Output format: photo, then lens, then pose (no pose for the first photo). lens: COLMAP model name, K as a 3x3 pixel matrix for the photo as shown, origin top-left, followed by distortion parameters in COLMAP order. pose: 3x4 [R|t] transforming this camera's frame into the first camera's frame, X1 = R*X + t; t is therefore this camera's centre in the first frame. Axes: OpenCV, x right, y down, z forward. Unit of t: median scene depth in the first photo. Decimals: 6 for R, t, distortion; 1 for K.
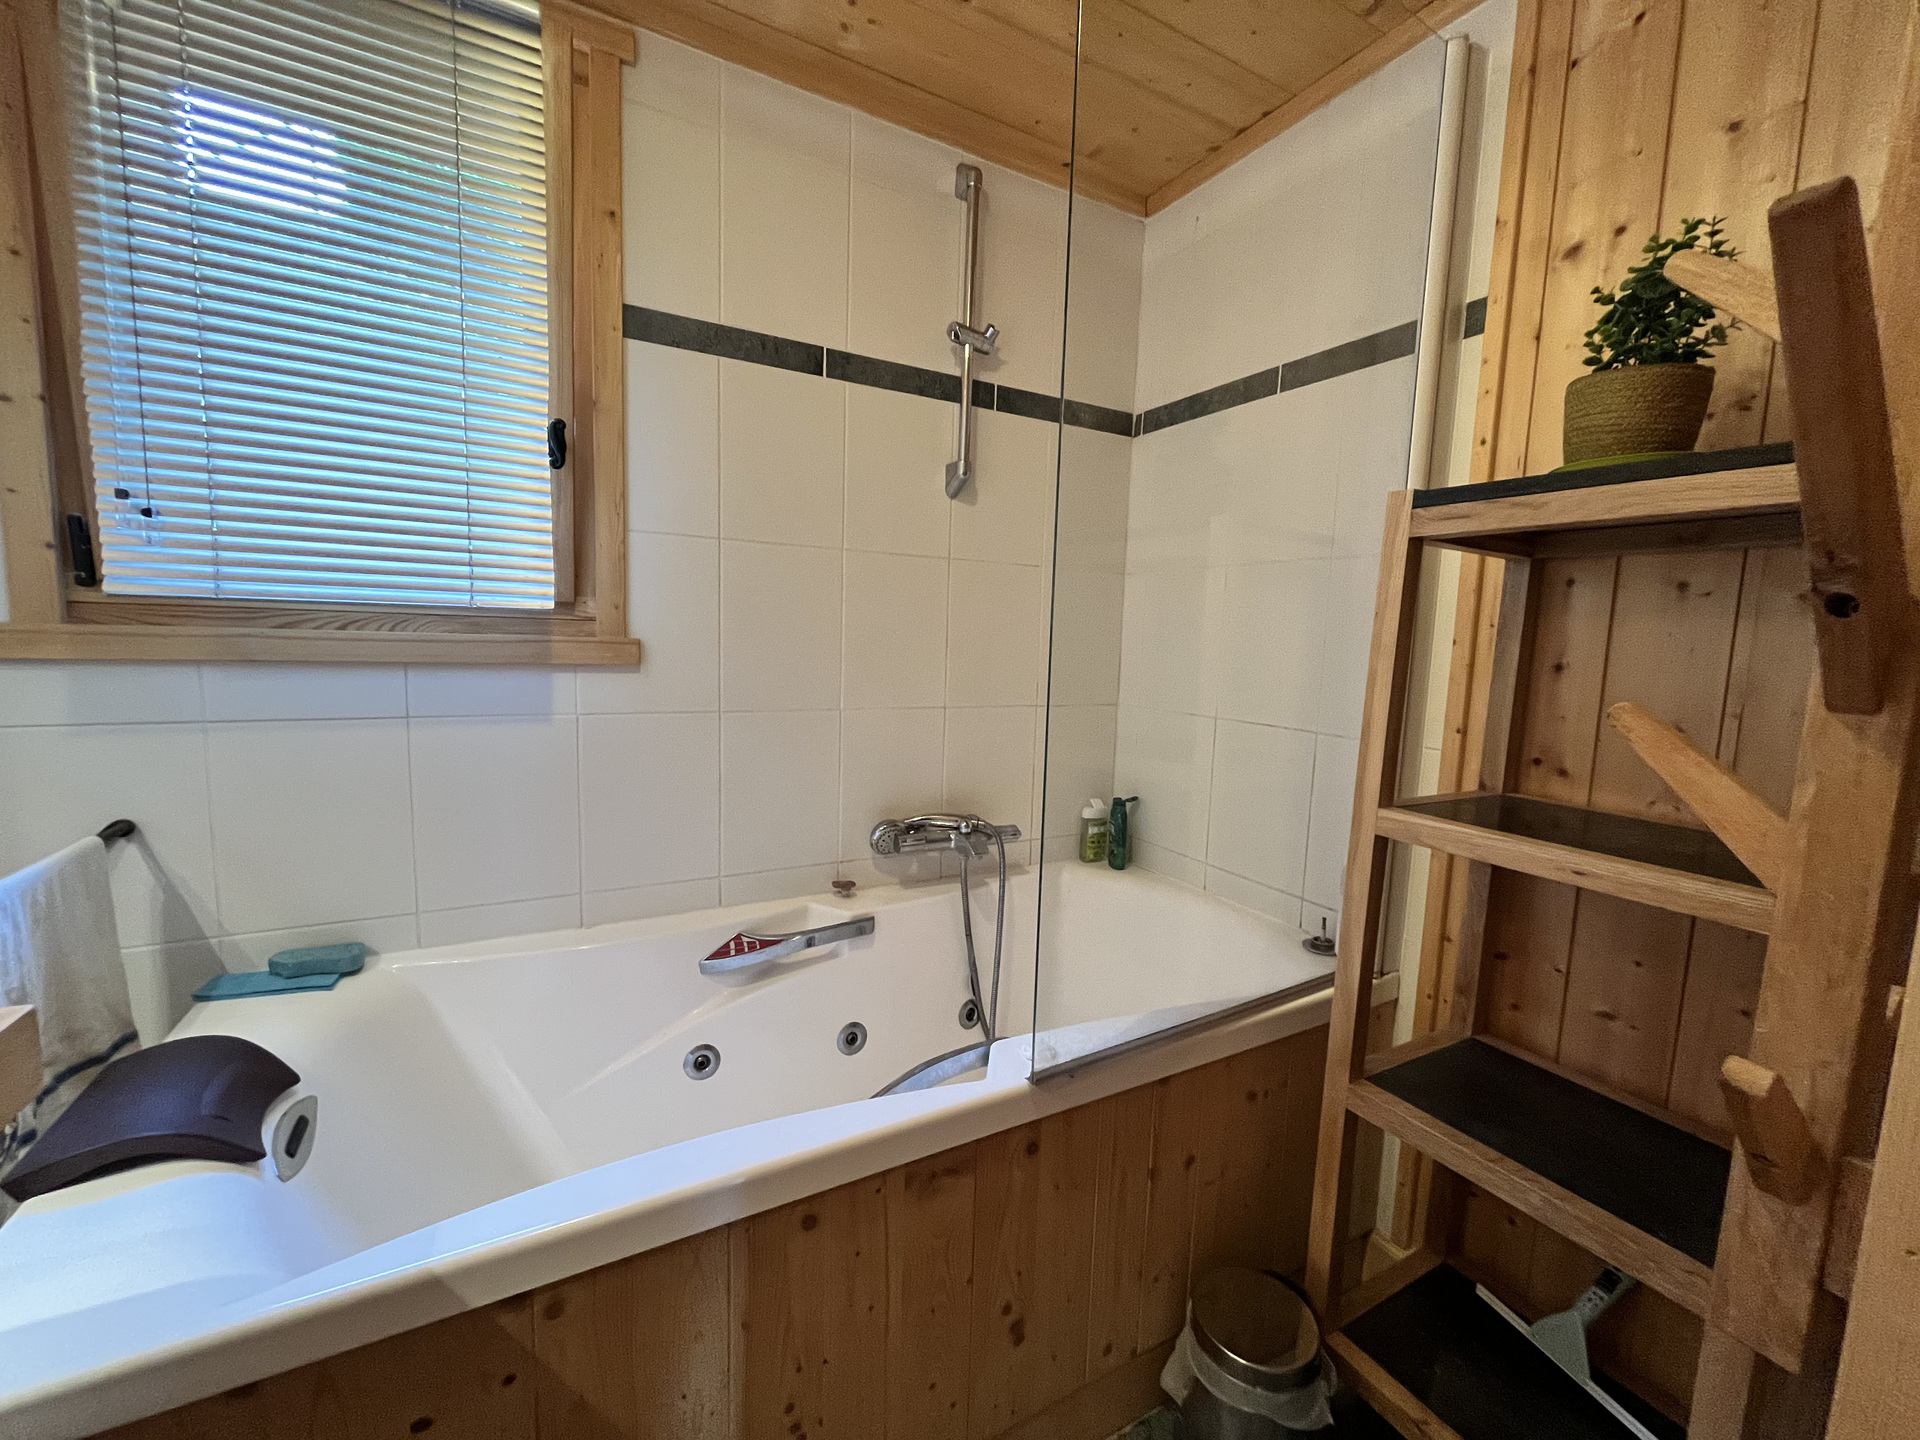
lens RADIAL K [[768.9, 0, 959.6], [0, 768.9, 716.4], [0, 0, 1]] dist [-0.003323, 0.000016]
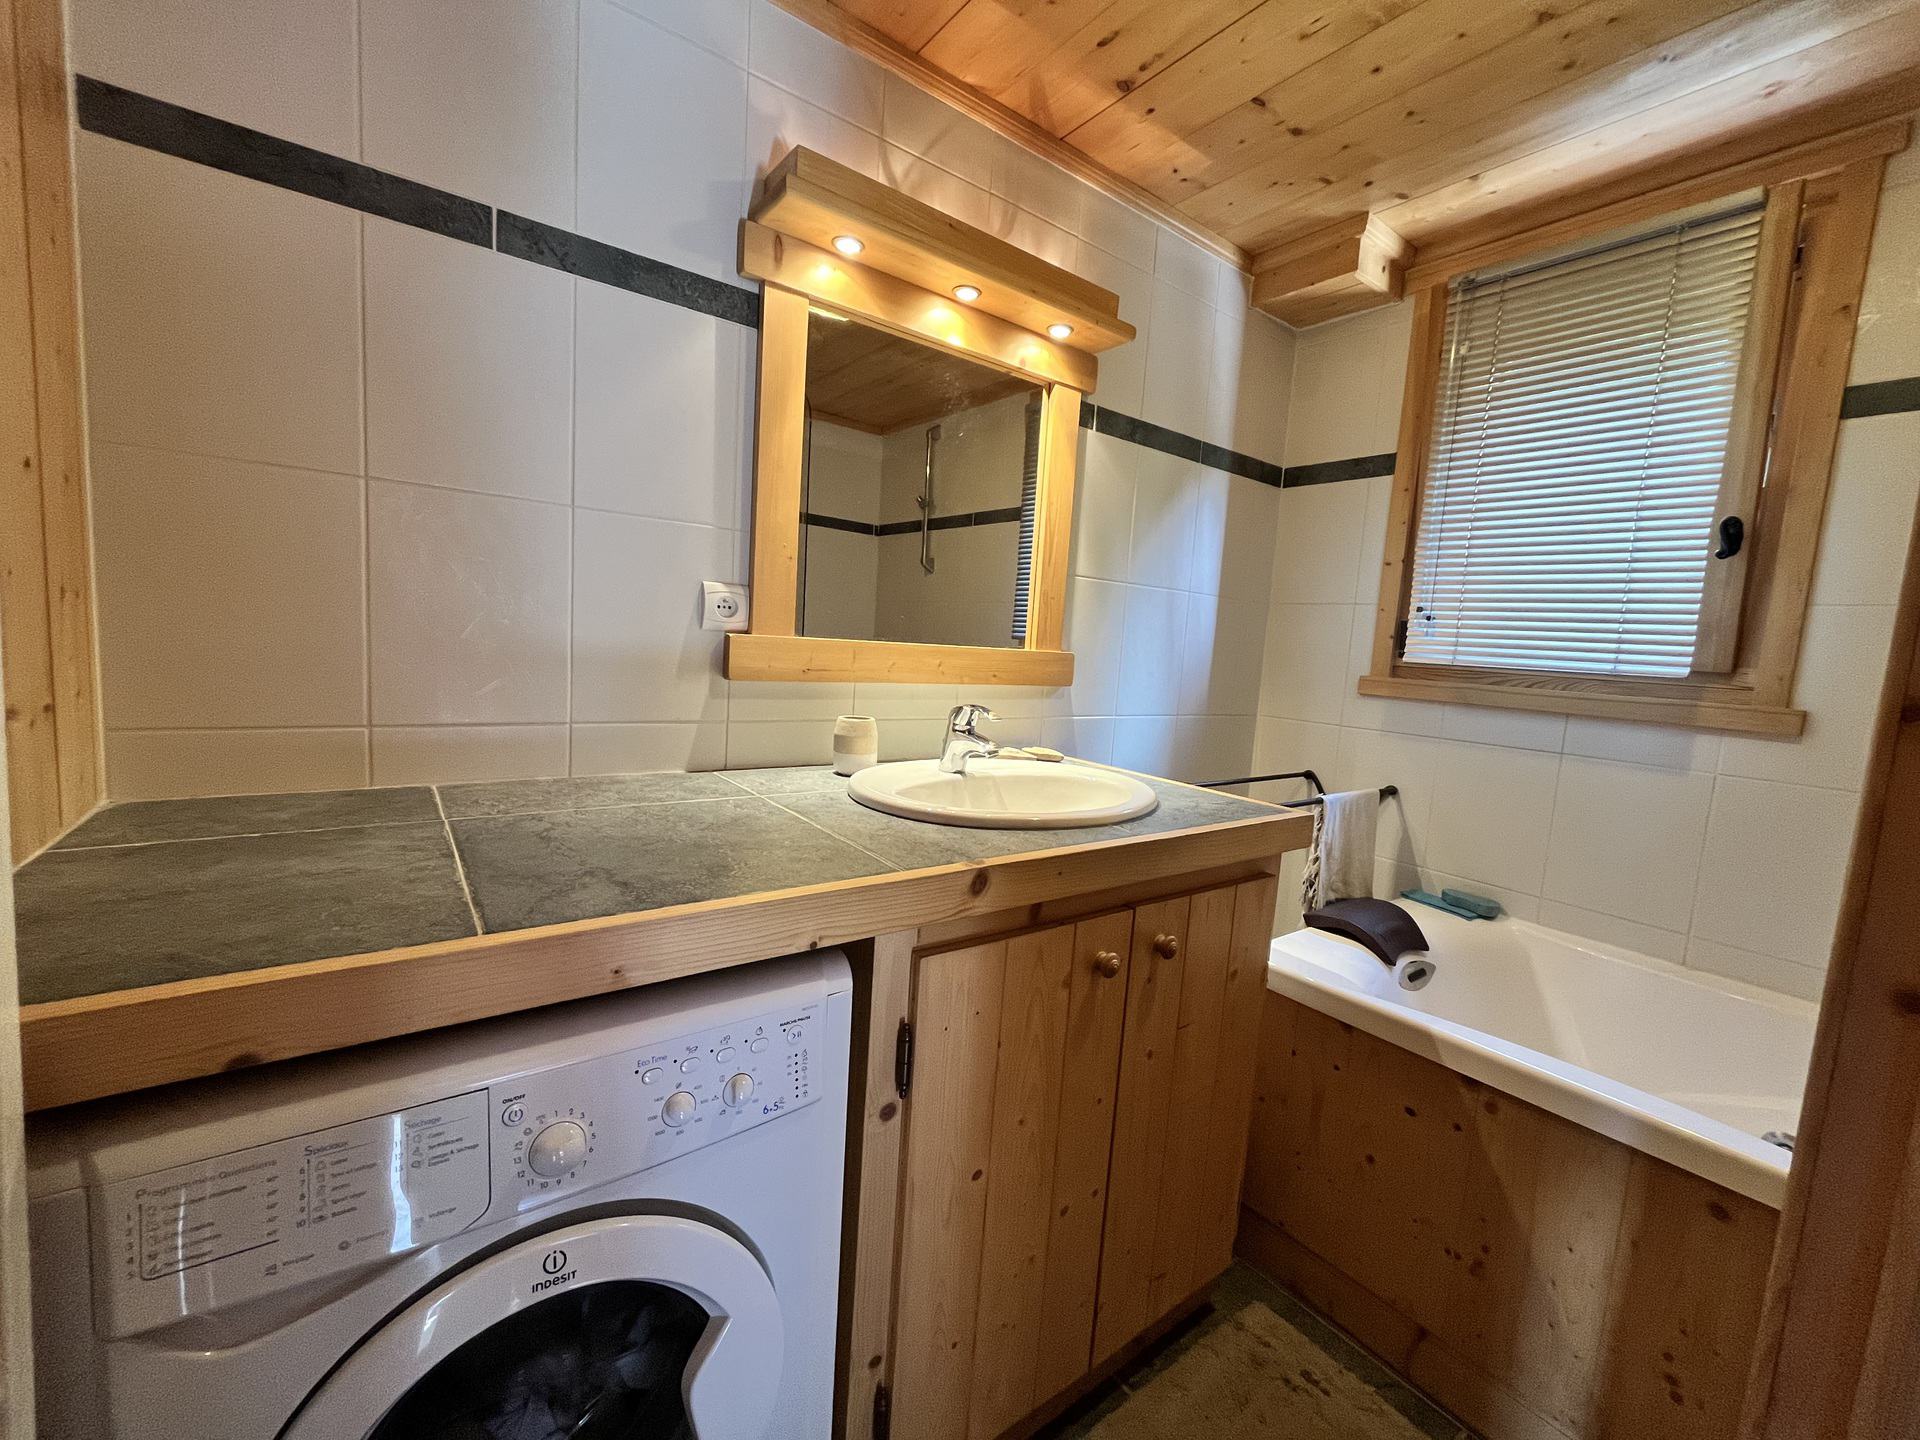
lens RADIAL K [[773.1, 0, 951.4], [0, 773.1, 718.6], [0, 0, 1]] dist [-0.003352, -0.000437]
pose [[0.130667, 0.080683, -0.988138, 0.530806], [-0.162093, 0.985011, 0.058993, 0.038249], [0.978086, 0.152461, 0.141786, -0.285430]]
